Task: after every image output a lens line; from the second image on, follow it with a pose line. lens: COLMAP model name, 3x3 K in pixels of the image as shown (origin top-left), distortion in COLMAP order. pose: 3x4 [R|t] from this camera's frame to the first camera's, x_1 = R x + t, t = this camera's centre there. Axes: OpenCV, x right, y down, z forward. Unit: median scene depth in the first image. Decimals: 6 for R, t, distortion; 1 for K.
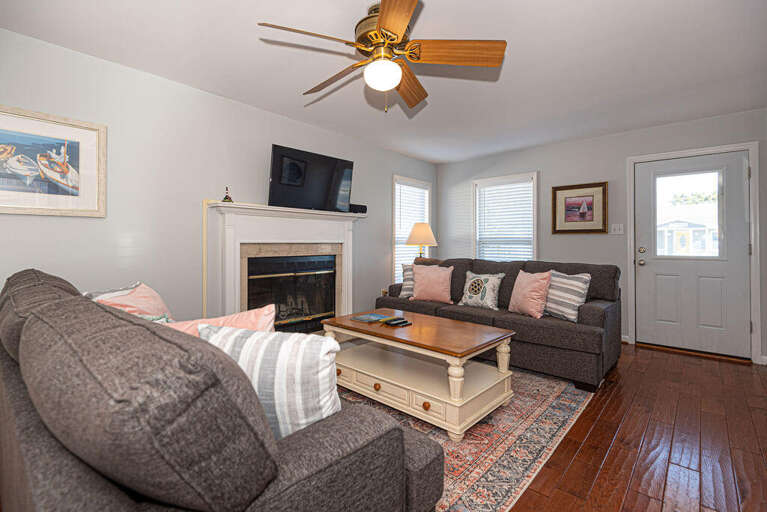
lens RADIAL K [[352.7, 0, 391.9], [0, 352.7, 239.8], [0, 0, 1]] dist [-0.000127, 0.000056]
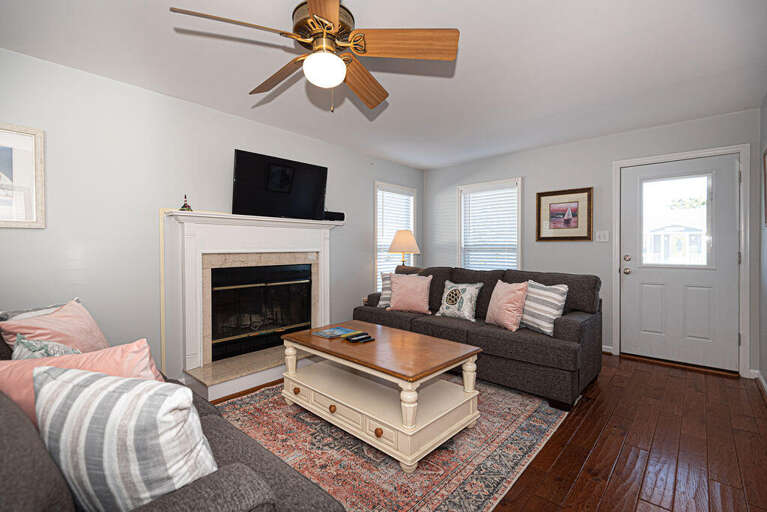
lens RADIAL K [[343.6, 0, 393.3], [0, 343.6, 250.8], [0, 0, 1]] dist [0.003559, 0.000167]
pose [[0.999982, -0.003786, -0.004660, 0.096739], [0.003874, 0.999812, 0.018977, -0.014624], [0.004587, -0.018995, 0.999809, 0.073759]]
